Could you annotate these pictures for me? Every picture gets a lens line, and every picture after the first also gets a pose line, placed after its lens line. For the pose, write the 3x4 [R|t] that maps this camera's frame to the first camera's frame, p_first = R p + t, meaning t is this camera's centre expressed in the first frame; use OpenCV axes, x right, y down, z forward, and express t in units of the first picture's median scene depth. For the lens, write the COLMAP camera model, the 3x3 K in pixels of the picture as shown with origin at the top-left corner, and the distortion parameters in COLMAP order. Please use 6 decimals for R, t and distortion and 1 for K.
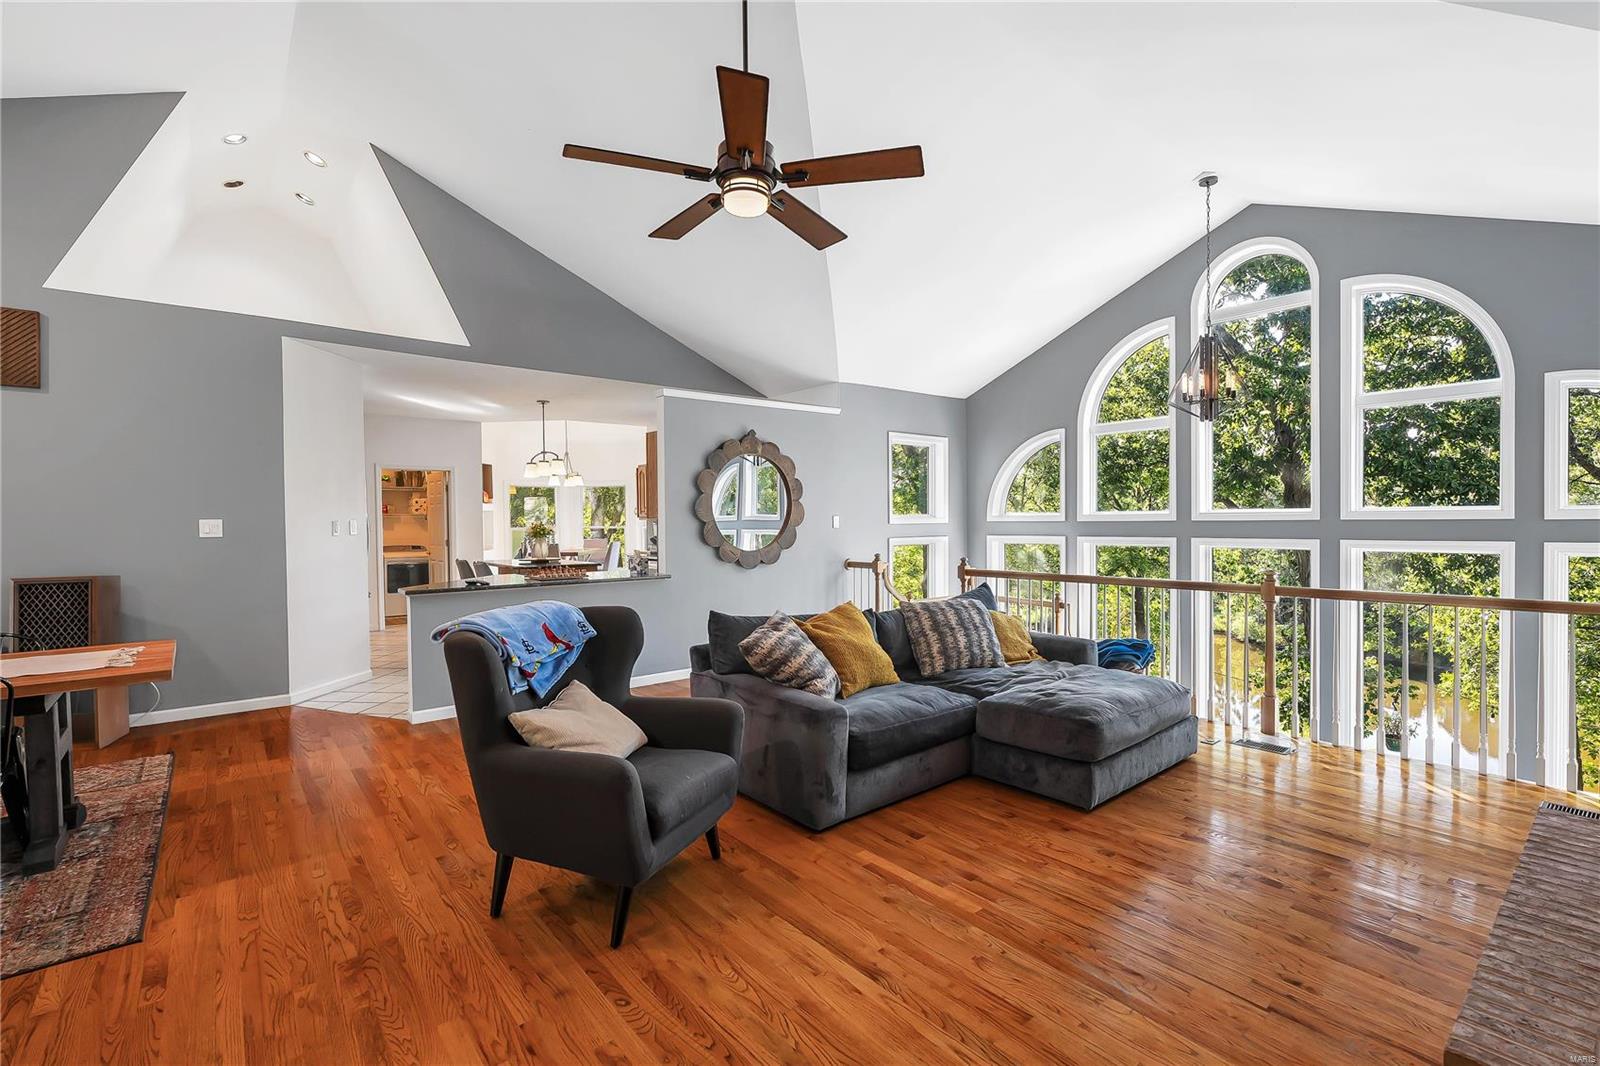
lens RADIAL K [[727.4, 0, 801.7], [0, 727.4, 536.4], [0, 0, 1]] dist [-0.002747, 0.002278]
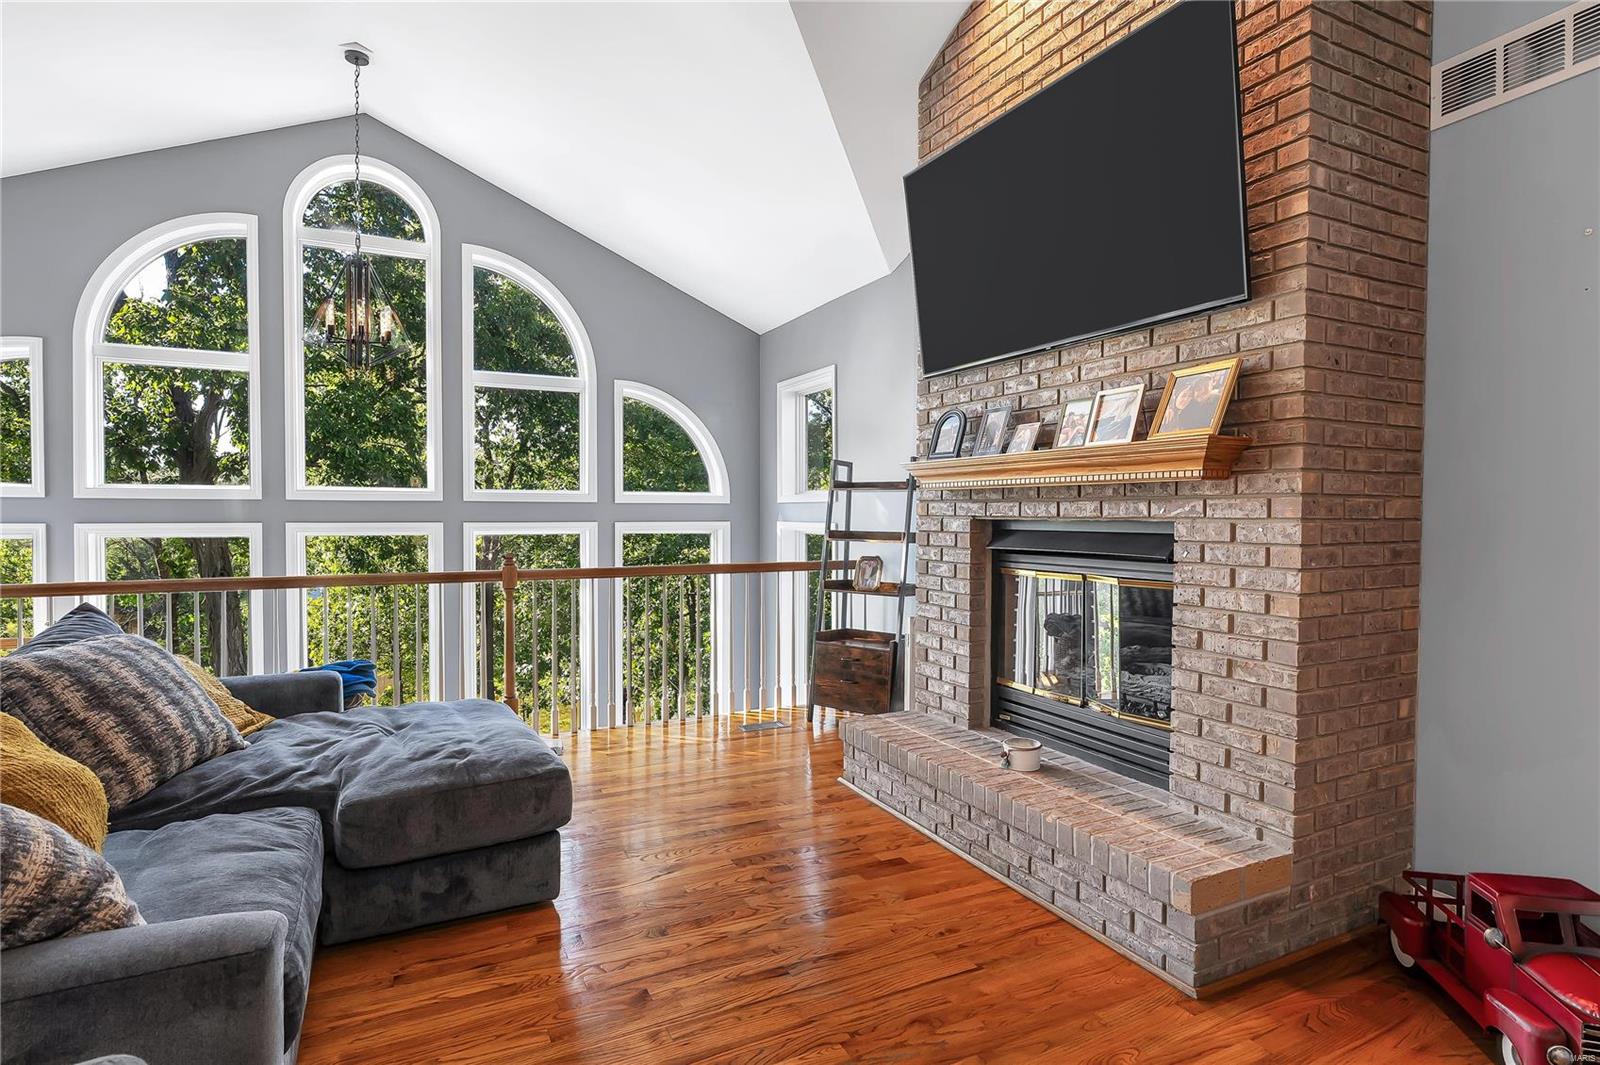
lens RADIAL K [[807.6, 0, 803.0], [0, 807.6, 528.0], [0, 0, 1]] dist [-0.004418, -0.000990]
pose [[0.226409, -0.011902, 0.973960, -0.176150], [0.003704, 0.999929, 0.011358, 0.005730], [-0.974025, 0.001036, 0.226437, 0.338236]]
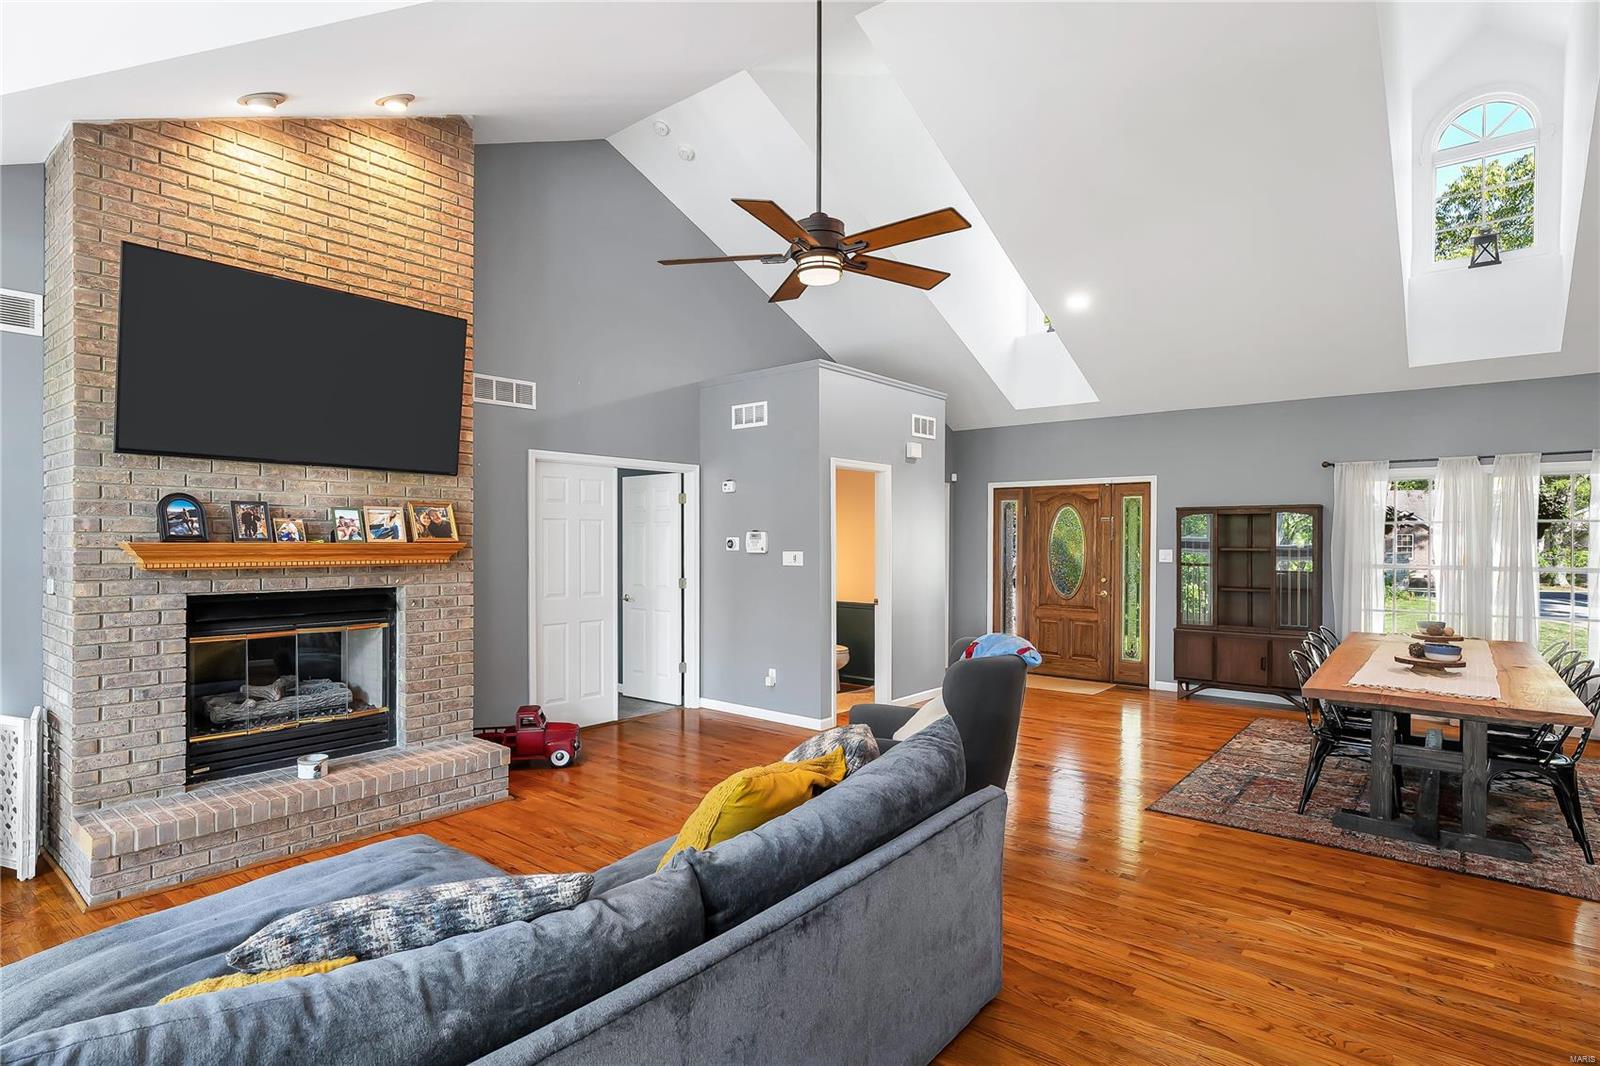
lens RADIAL K [[807.6, 0, 802.0], [0, 807.6, 539.5], [0, 0, 1]] dist [-0.004418, -0.000990]
pose [[-0.982630, 0.005122, -0.185507, 0.068739], [0.004161, 0.999976, 0.005568, -0.040060], [0.185531, 0.004699, -0.982627, 1.072946]]
